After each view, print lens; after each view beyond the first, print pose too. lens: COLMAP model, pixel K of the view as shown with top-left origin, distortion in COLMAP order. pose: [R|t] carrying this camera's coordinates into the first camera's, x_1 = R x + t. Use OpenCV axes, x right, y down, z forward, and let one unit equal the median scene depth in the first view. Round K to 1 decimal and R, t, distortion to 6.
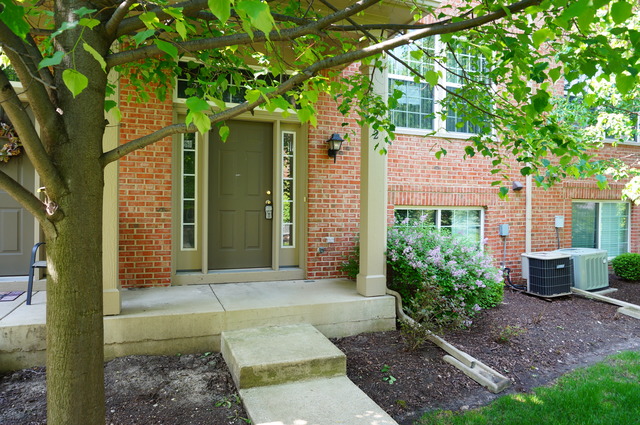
lens RADIAL K [[424.2, 0, 319.8], [0, 424.2, 211.8], [0, 0, 1]] dist [-0.042324, 0.020511]
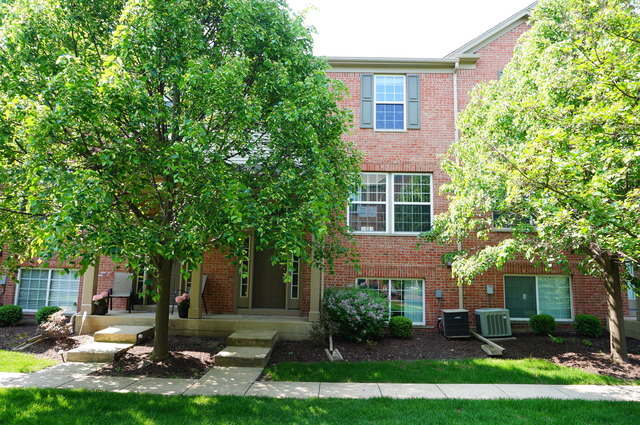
lens RADIAL K [[424.2, 0, 322.5], [0, 424.2, 211.7], [0, 0, 1]] dist [-0.042324, 0.020511]
pose [[0.921578, -0.048647, -0.385133, 0.729981], [-0.016783, 0.986196, -0.164727, 0.010117], [0.387830, 0.158273, 0.908041, -0.664882]]
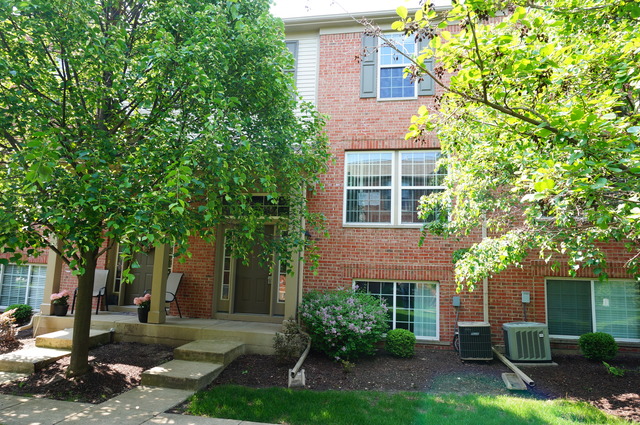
lens RADIAL K [[424.2, 0, 321.4], [0, 424.2, 213.2], [0, 0, 1]] dist [-0.042324, 0.020511]
pose [[0.843769, -0.054092, -0.533973, 0.859458], [-0.033773, 0.987585, -0.153410, -0.008414], [0.535642, 0.147477, 0.831467, -0.265054]]
